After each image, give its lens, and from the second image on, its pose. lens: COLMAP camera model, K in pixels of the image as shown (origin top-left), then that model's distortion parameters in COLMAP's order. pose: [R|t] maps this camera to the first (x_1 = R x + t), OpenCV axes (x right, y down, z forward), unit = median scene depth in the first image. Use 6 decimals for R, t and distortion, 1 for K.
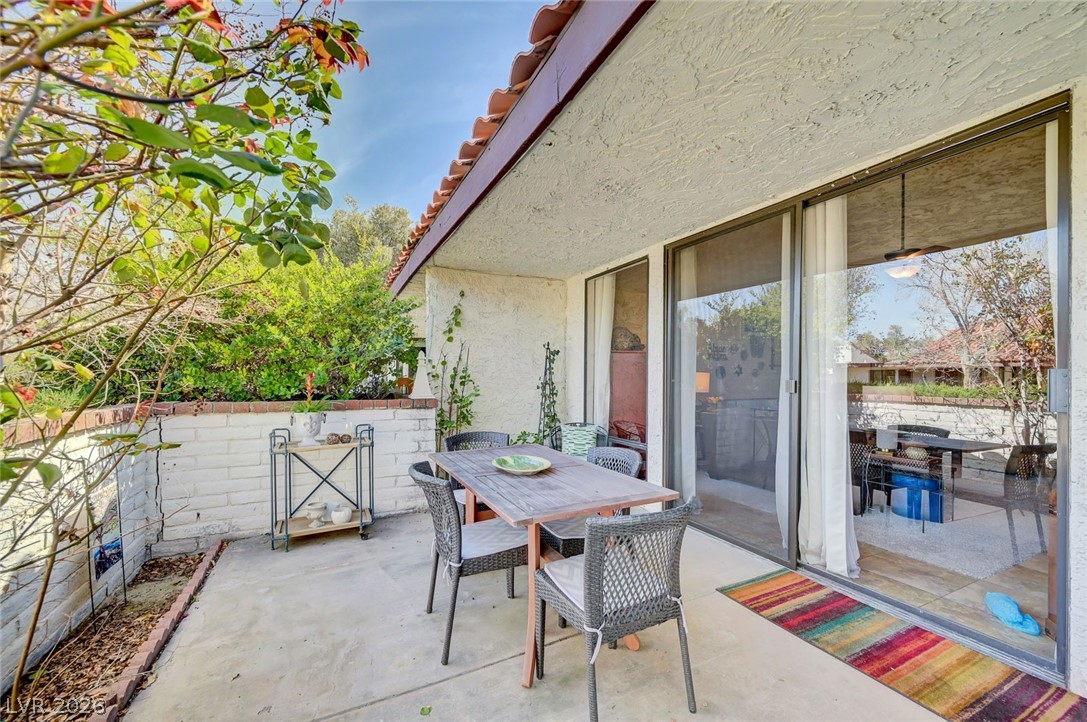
lens RADIAL K [[433.5, 0, 542.1], [0, 433.5, 367.9], [0, 0, 1]] dist [0.000367, -0.000024]
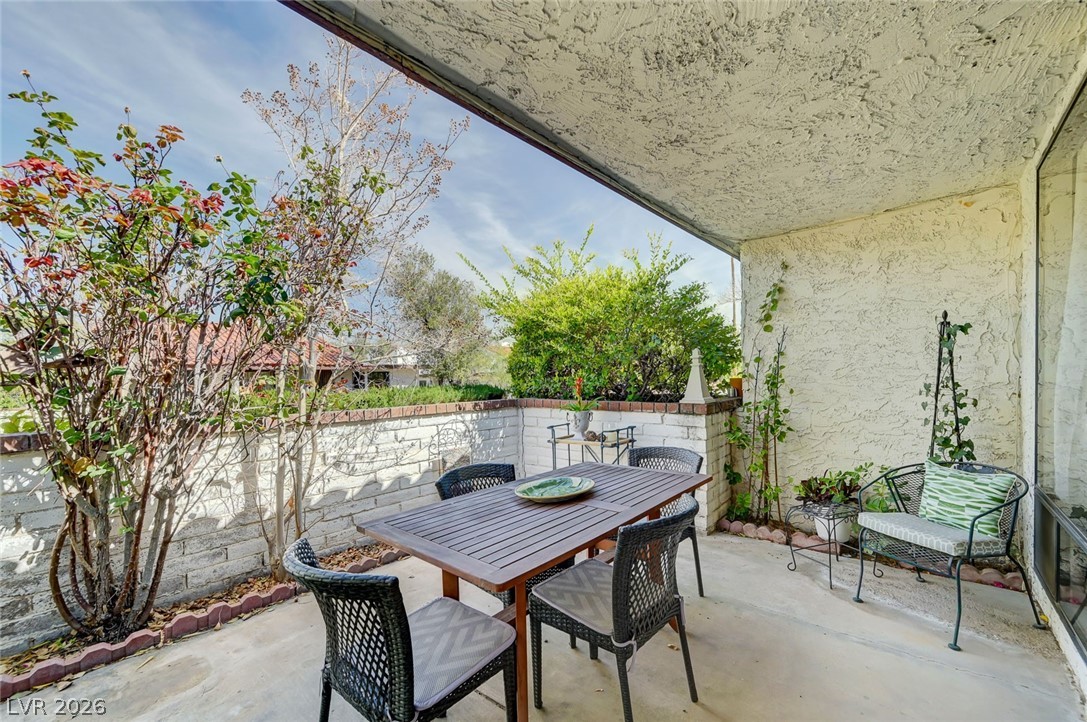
lens RADIAL K [[433.5, 0, 541.9], [0, 433.5, 367.0], [0, 0, 1]] dist [0.000367, -0.000024]
pose [[0.380972, -0.036597, -0.923862, 0.344396], [0.035224, 0.999065, -0.025051, 0.008116], [0.923915, -0.022999, 0.381905, 0.325964]]
